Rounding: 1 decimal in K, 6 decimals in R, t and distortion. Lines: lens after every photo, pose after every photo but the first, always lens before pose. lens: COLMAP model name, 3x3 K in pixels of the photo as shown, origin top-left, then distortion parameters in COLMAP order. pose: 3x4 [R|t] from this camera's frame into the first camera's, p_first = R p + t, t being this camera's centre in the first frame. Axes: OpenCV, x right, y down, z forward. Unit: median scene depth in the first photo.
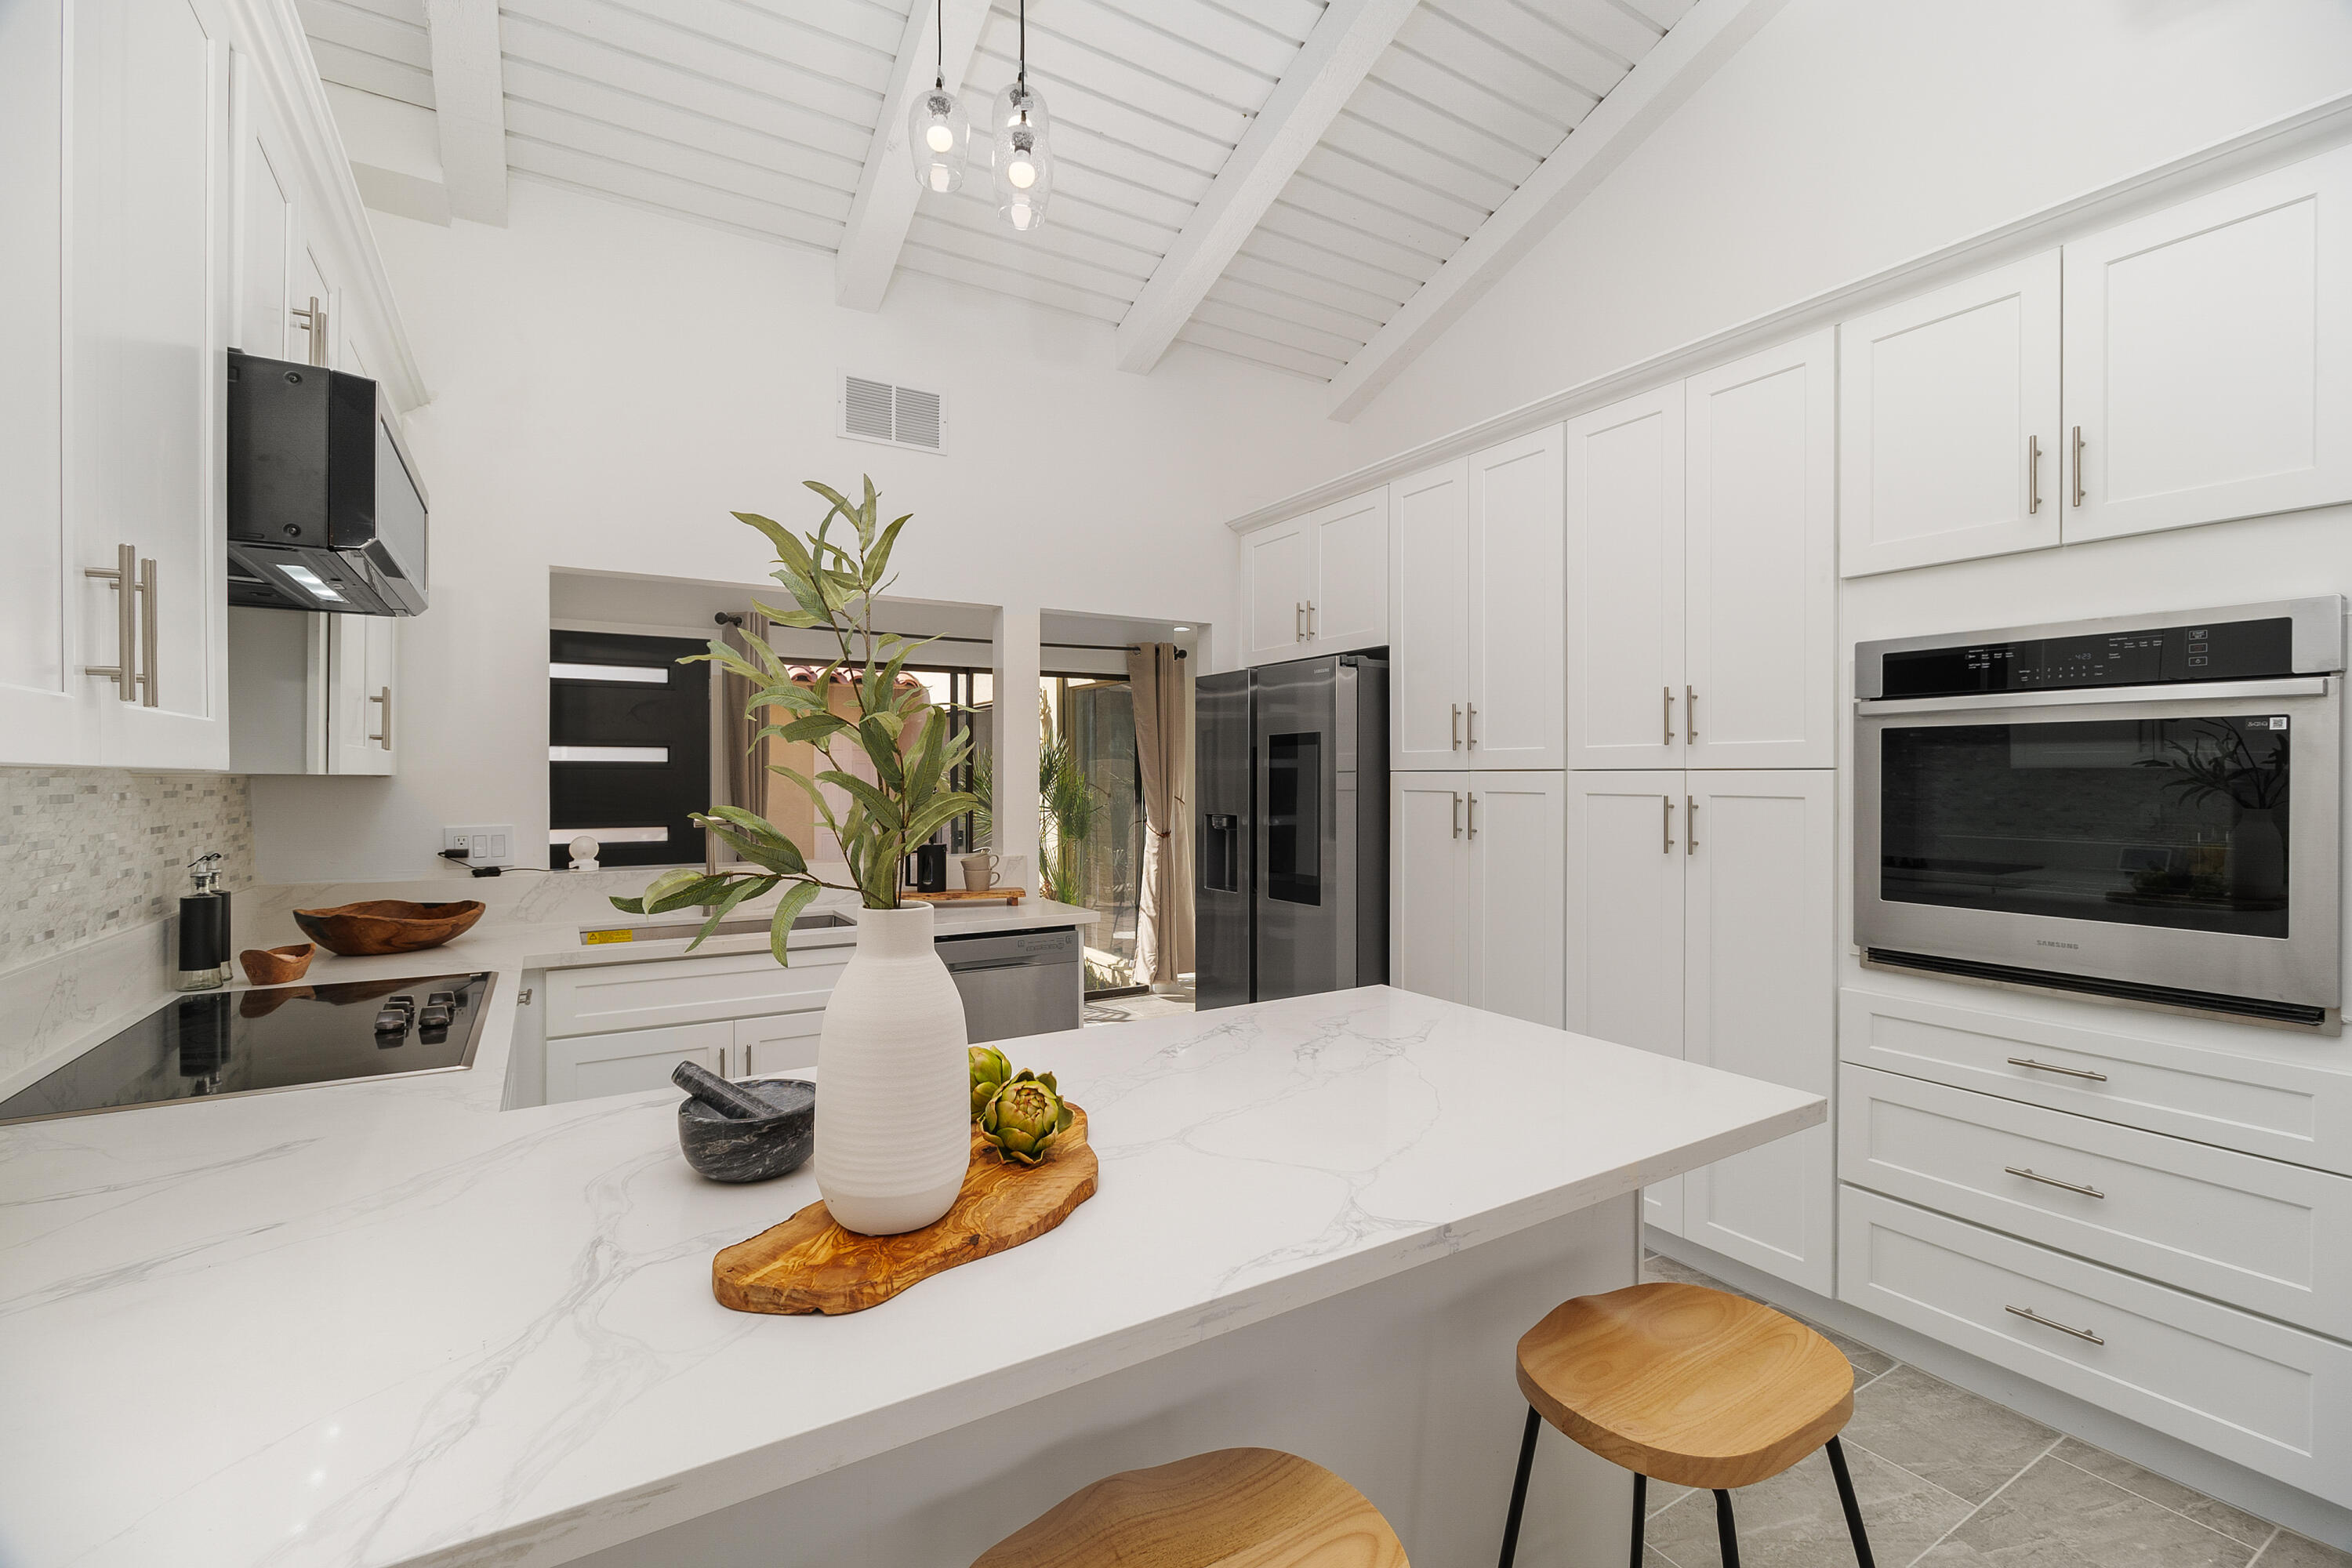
lens RADIAL K [[1030.9, 0, 1174.1], [0, 1030.9, 785.1], [0, 0, 1]] dist [-0.002809, -0.000126]
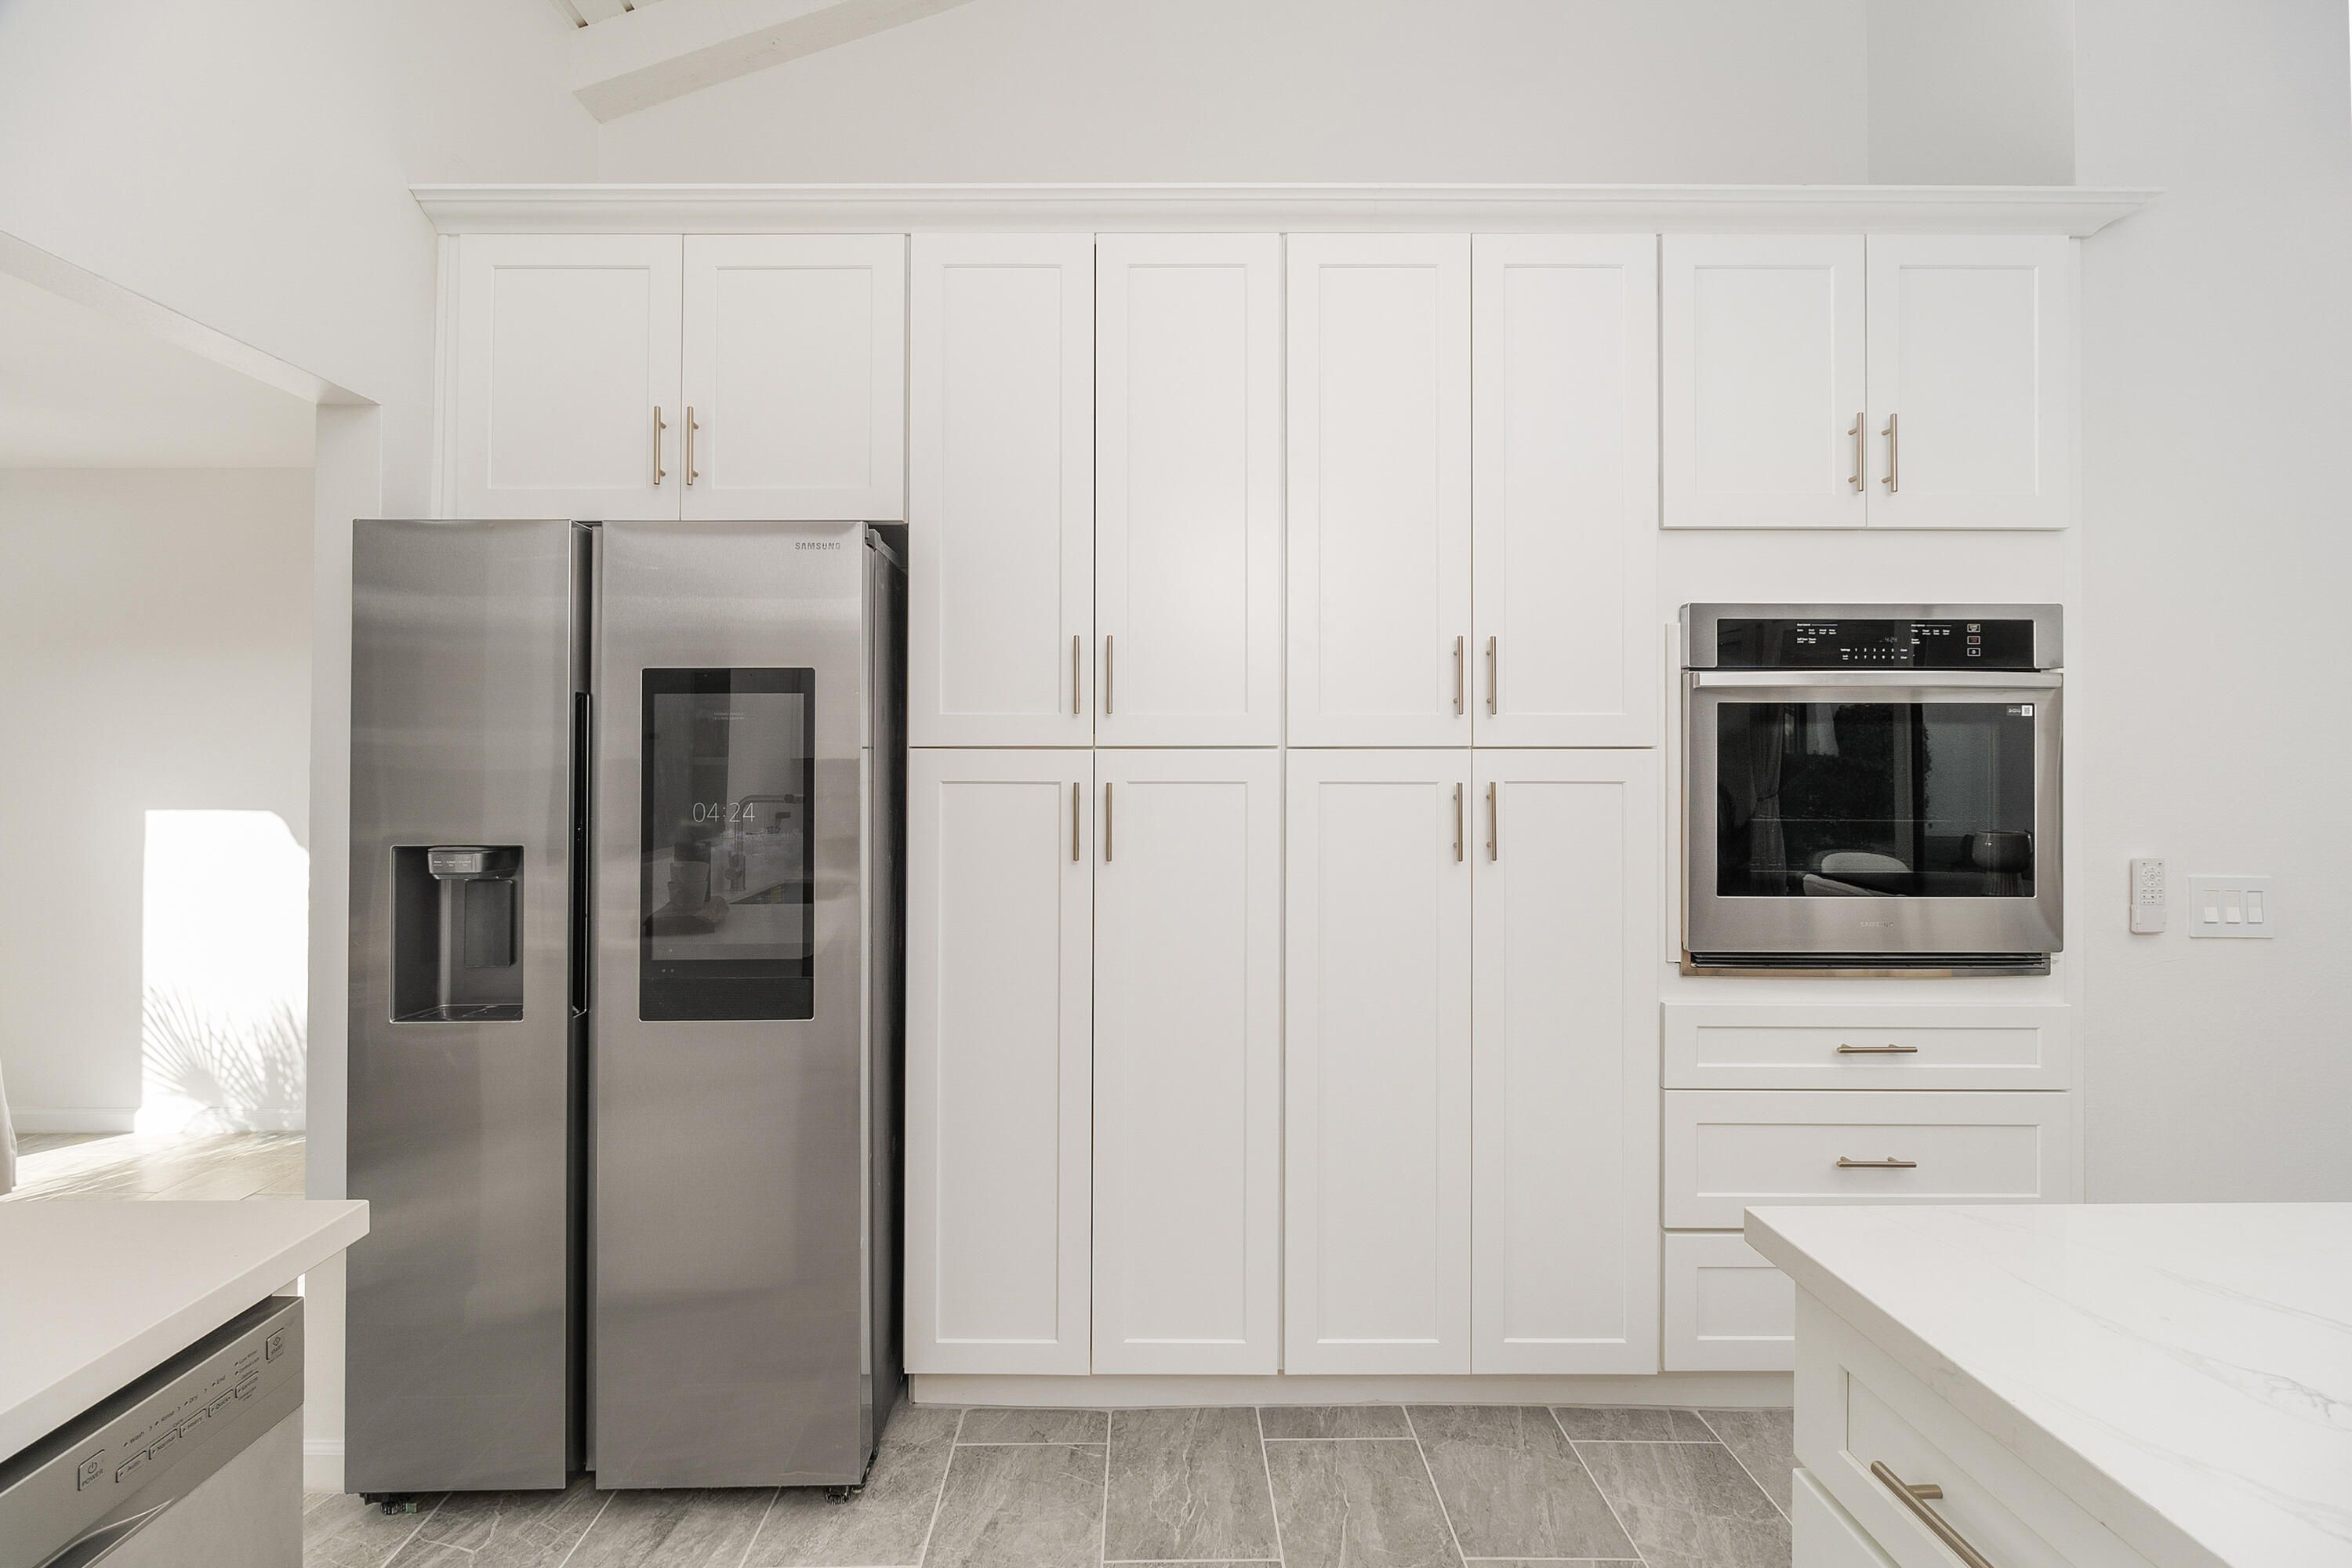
lens RADIAL K [[1030.9, 0, 1154.0], [0, 1030.9, 745.3], [0, 0, 1]] dist [-0.002809, -0.000126]
pose [[0.509503, 0.012456, 0.860378, -0.318890], [0.007536, 0.999792, -0.018937, -0.004908], [-0.860436, 0.016133, 0.509304, 0.953651]]
